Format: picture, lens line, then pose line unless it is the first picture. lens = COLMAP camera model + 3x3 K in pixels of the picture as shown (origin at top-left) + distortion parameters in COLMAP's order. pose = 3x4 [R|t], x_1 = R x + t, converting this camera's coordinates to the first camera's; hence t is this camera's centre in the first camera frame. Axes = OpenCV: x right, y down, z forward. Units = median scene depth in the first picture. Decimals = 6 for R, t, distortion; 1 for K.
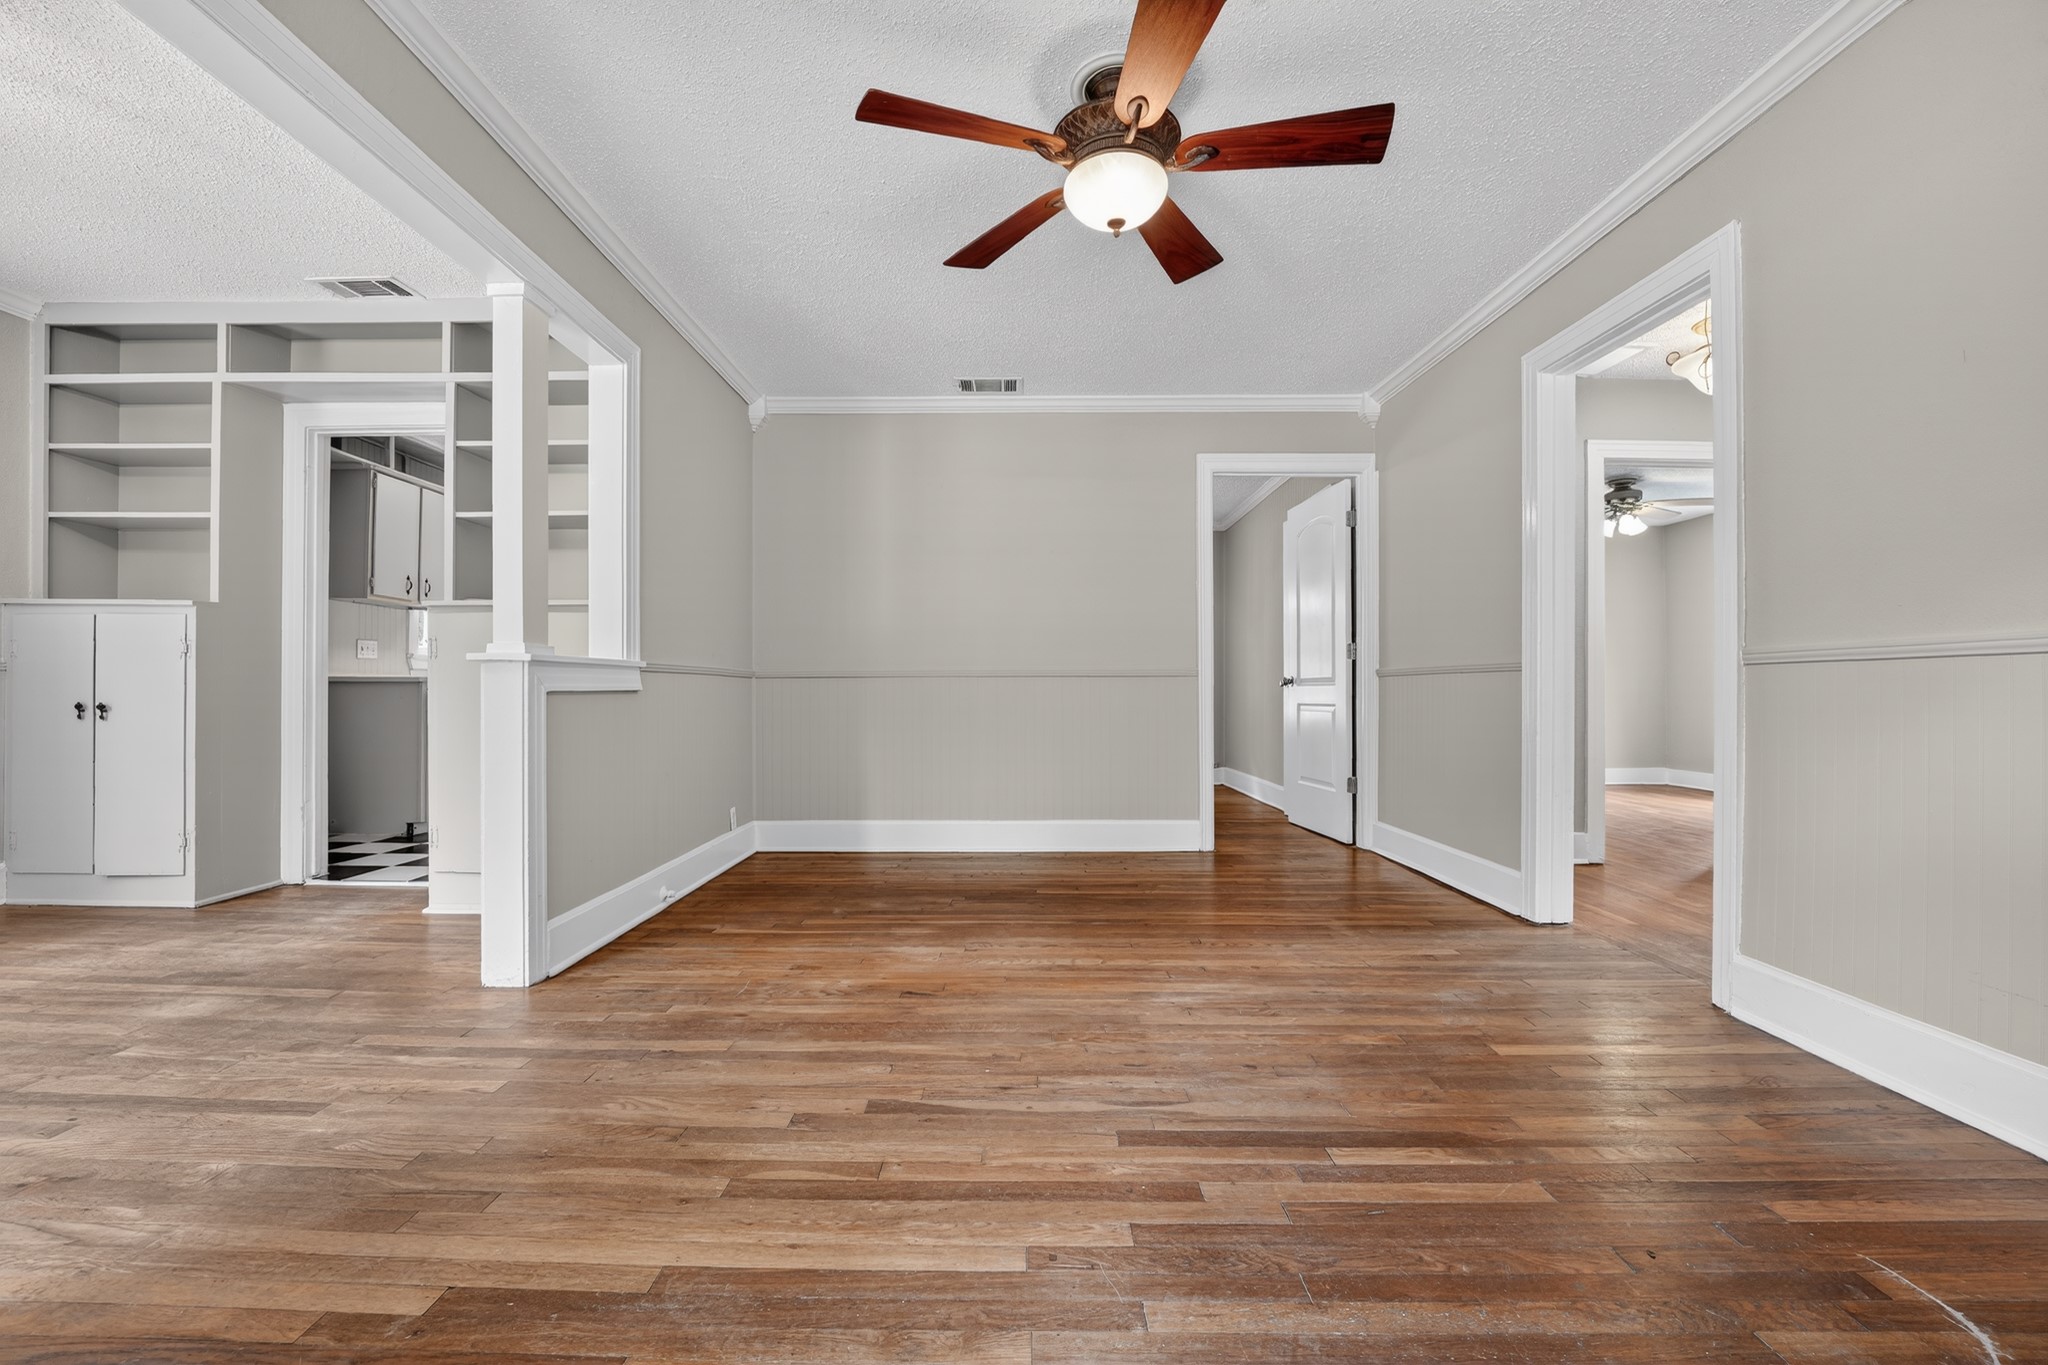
lens RADIAL K [[845.7, 0, 1011.4], [0, 845.7, 679.3], [0, 0, 1]] dist [-0.024785, 0.000696]
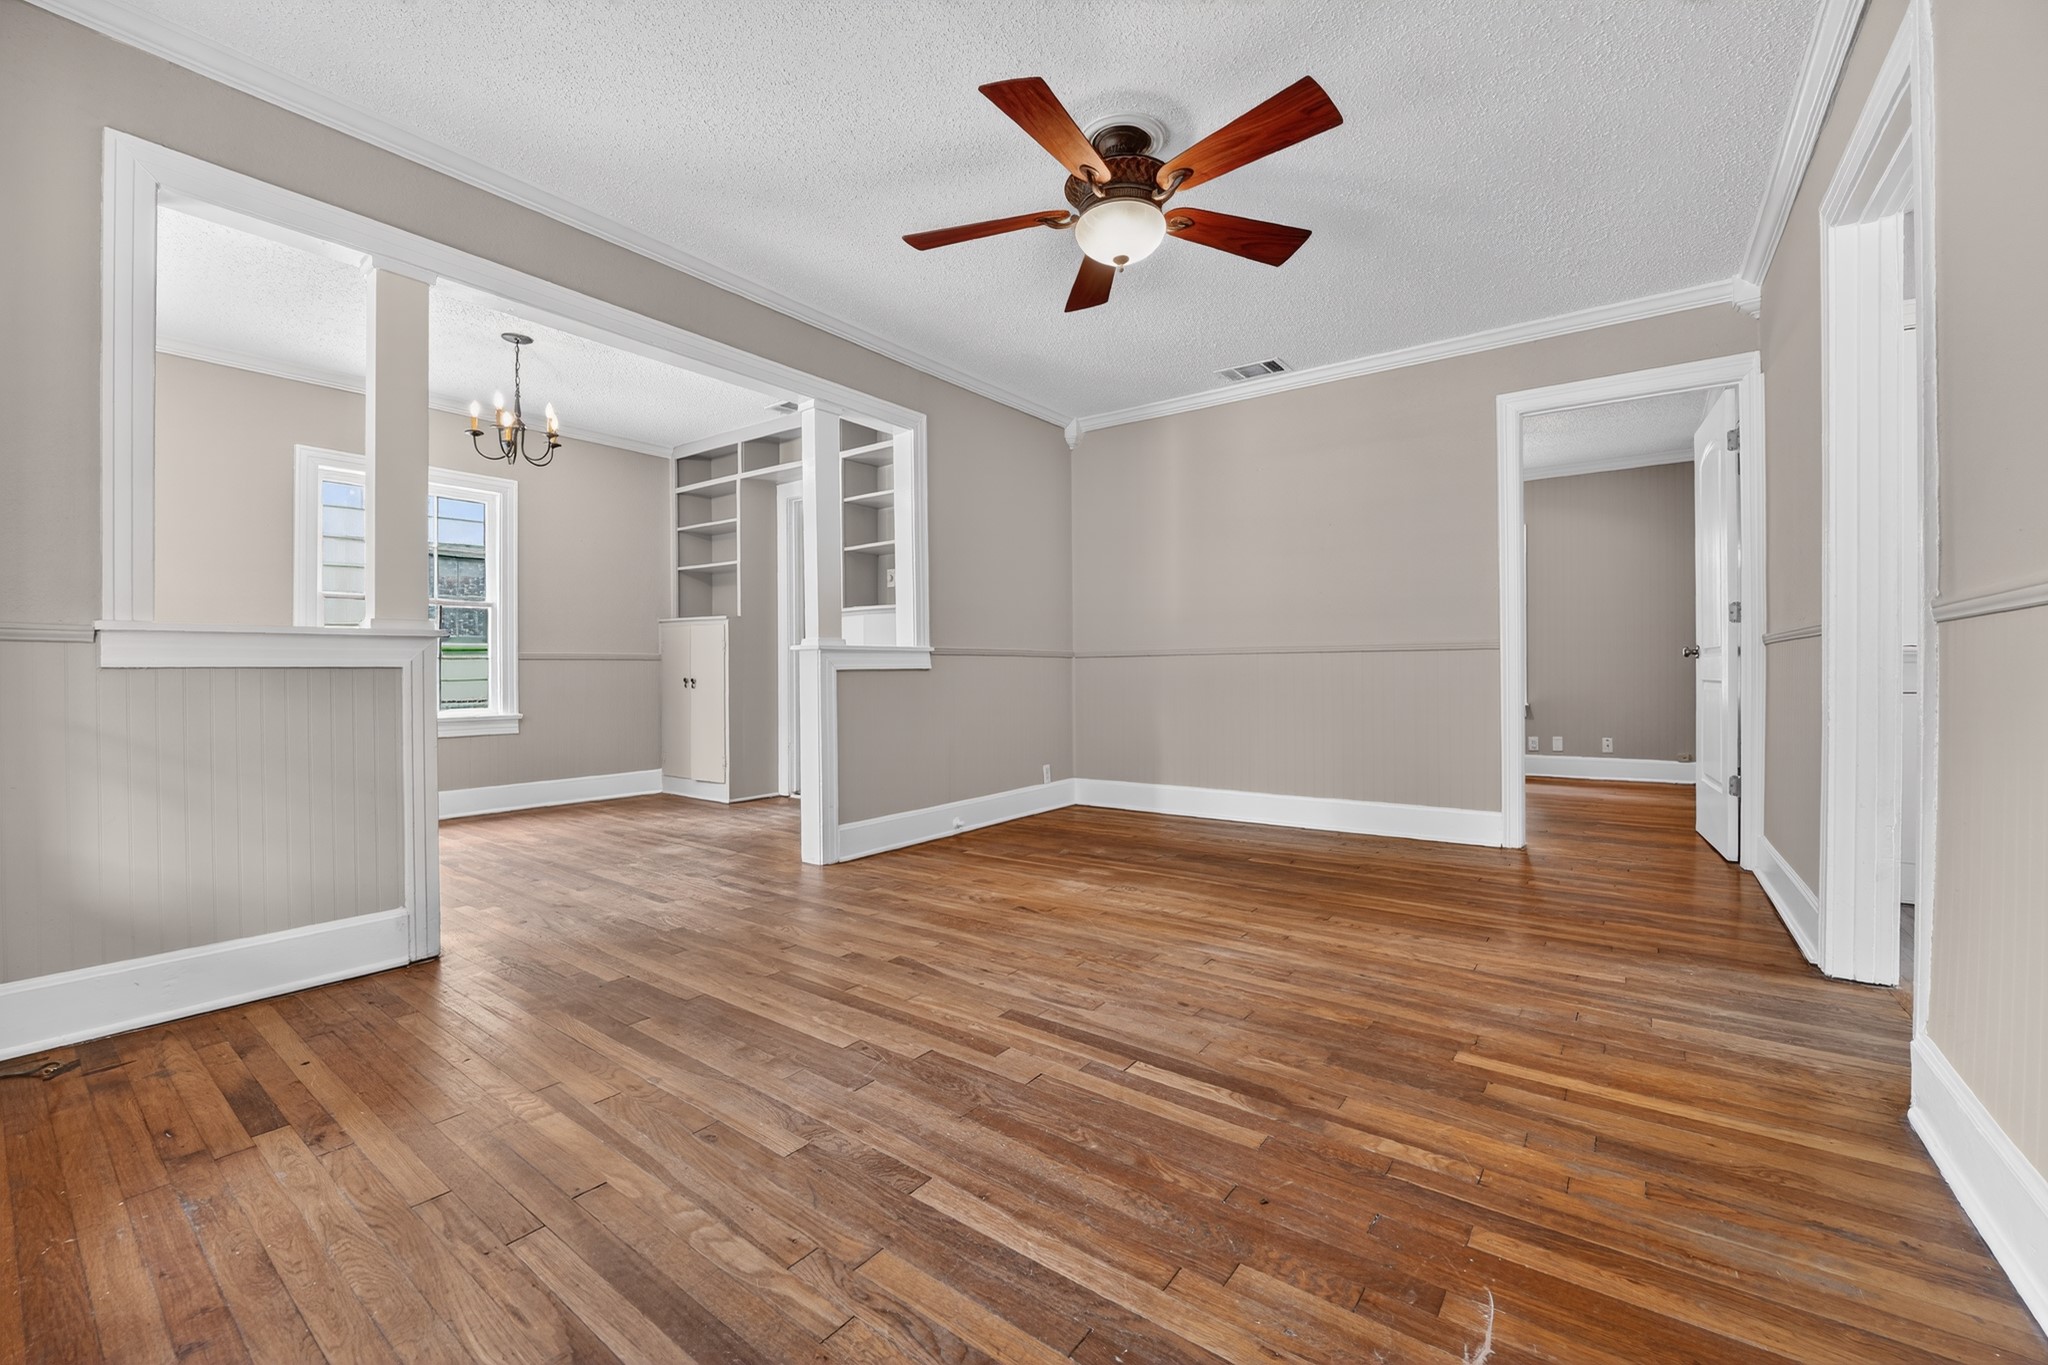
lens RADIAL K [[845.1, 0, 997.7], [0, 845.1, 664.3], [0, 0, 1]] dist [-0.022954, -0.000012]
pose [[0.798380, -0.009440, -0.602080, 0.607566], [0.014451, 0.999890, 0.003485, 0.003650], [0.601981, -0.011483, 0.798428, -0.023643]]
